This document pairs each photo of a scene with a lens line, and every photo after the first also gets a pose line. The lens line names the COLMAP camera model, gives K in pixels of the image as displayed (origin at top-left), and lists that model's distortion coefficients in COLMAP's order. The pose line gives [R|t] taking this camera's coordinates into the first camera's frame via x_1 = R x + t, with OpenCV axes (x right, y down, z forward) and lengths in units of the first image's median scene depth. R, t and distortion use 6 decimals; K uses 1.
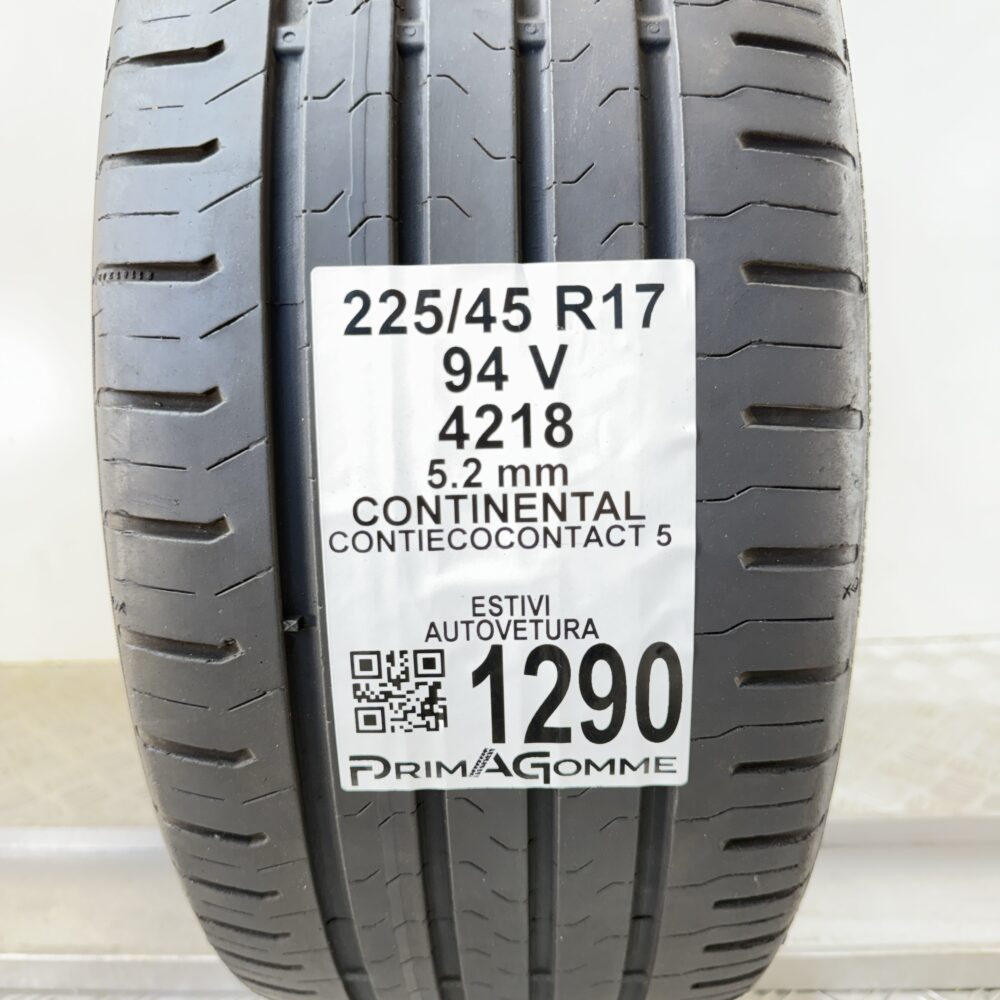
lens RADIAL K [[926.3, 0, 500.0], [0, 926.3, 500.0], [0, 0, 1]] dist [0.002539, -0.011719]
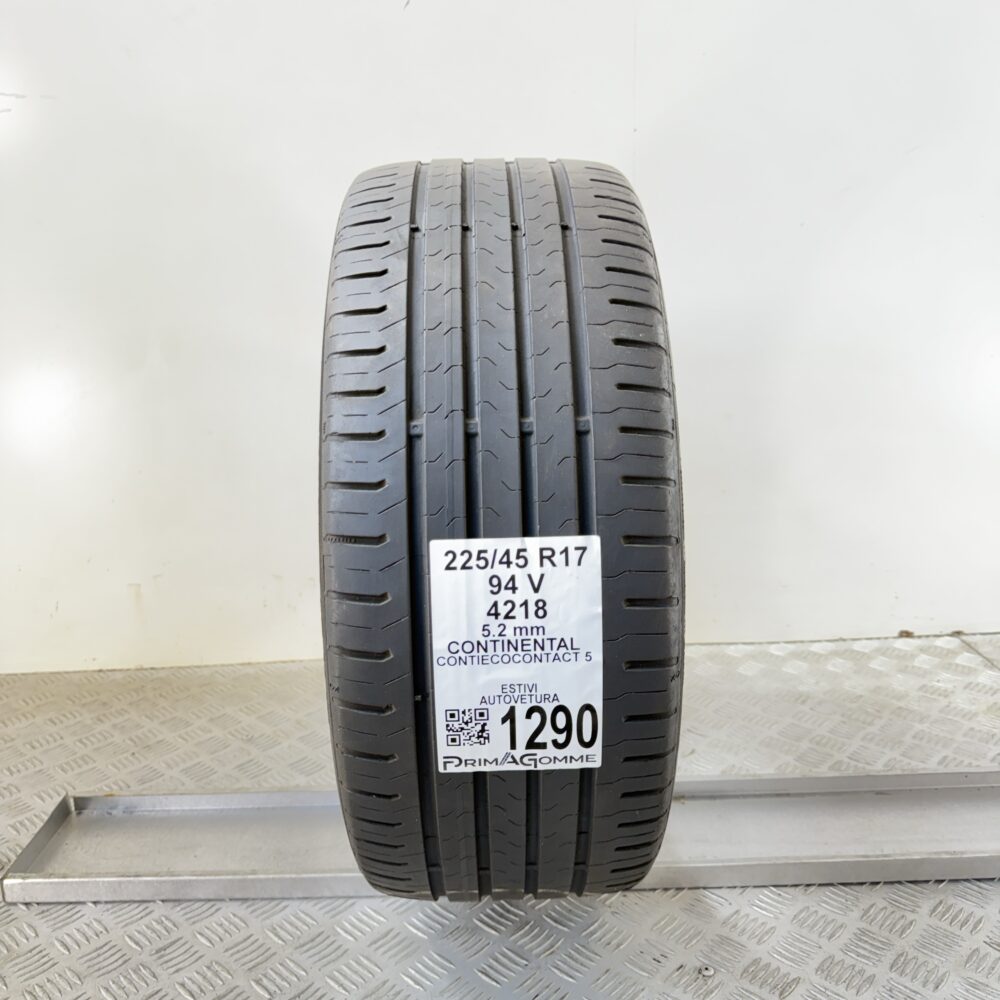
lens RADIAL K [[845.0, 0, 500.0], [0, 845.0, 500.0], [0, 0, 1]] dist [0.007176, -0.009587]
pose [[0.999553, -0.007627, 0.028904, -0.087995], [0.007321, 0.999916, 0.010678, -0.351849], [-0.028983, -0.010462, 0.999525, -0.991399]]
